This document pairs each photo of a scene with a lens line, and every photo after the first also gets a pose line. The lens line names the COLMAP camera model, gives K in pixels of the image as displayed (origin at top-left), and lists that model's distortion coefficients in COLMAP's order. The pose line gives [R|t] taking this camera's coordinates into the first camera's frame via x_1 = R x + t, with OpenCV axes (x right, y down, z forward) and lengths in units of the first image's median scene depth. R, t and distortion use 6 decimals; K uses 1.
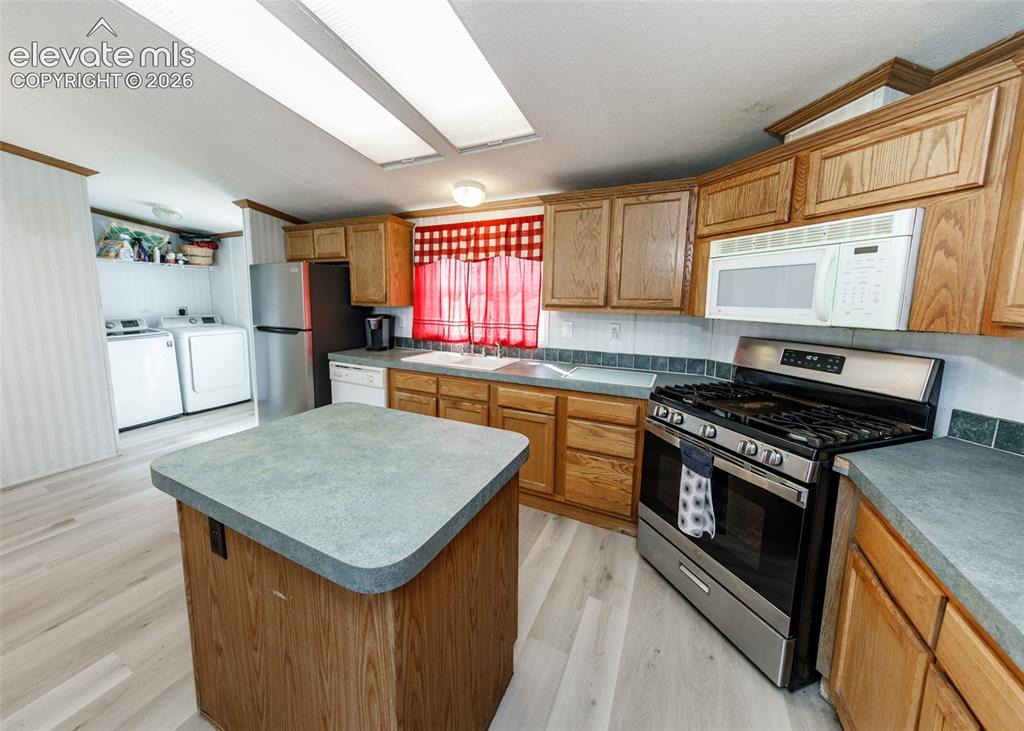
lens RADIAL K [[342.0, 0, 491.4], [0, 342.0, 337.2], [0, 0, 1]] dist [0.001248, -0.000083]
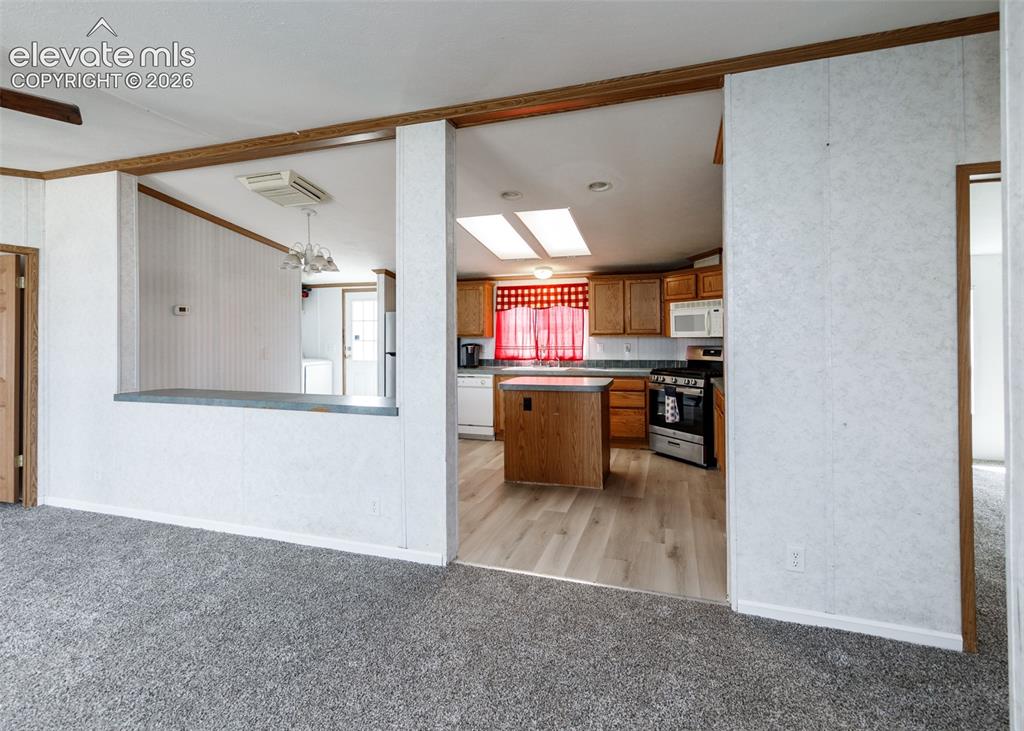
lens RADIAL K [[417.7, 0, 508.1], [0, 417.7, 331.7], [0, 0, 1]] dist [0.000614, 0.000186]
pose [[0.989593, -0.018365, 0.142719, -0.532173], [0.035692, 0.992154, -0.119816, 0.130236], [-0.139399, 0.123663, 0.982484, -1.004188]]
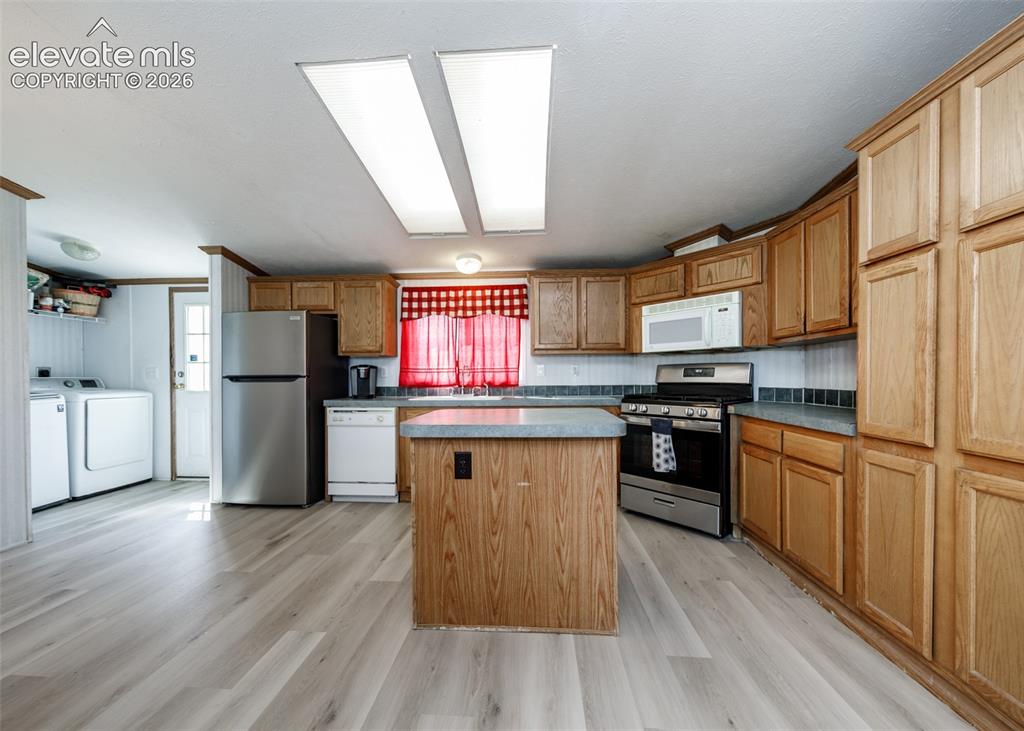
lens RADIAL K [[350.3, 0, 499.2], [0, 350.3, 377.2], [0, 0, 1]] dist [0.000425, 0.000006]
pose [[0.929398, -0.019243, 0.368577, -0.425844], [0.057703, 0.993935, -0.093610, 0.120922], [-0.364541, 0.108269, 0.924872, -0.189580]]
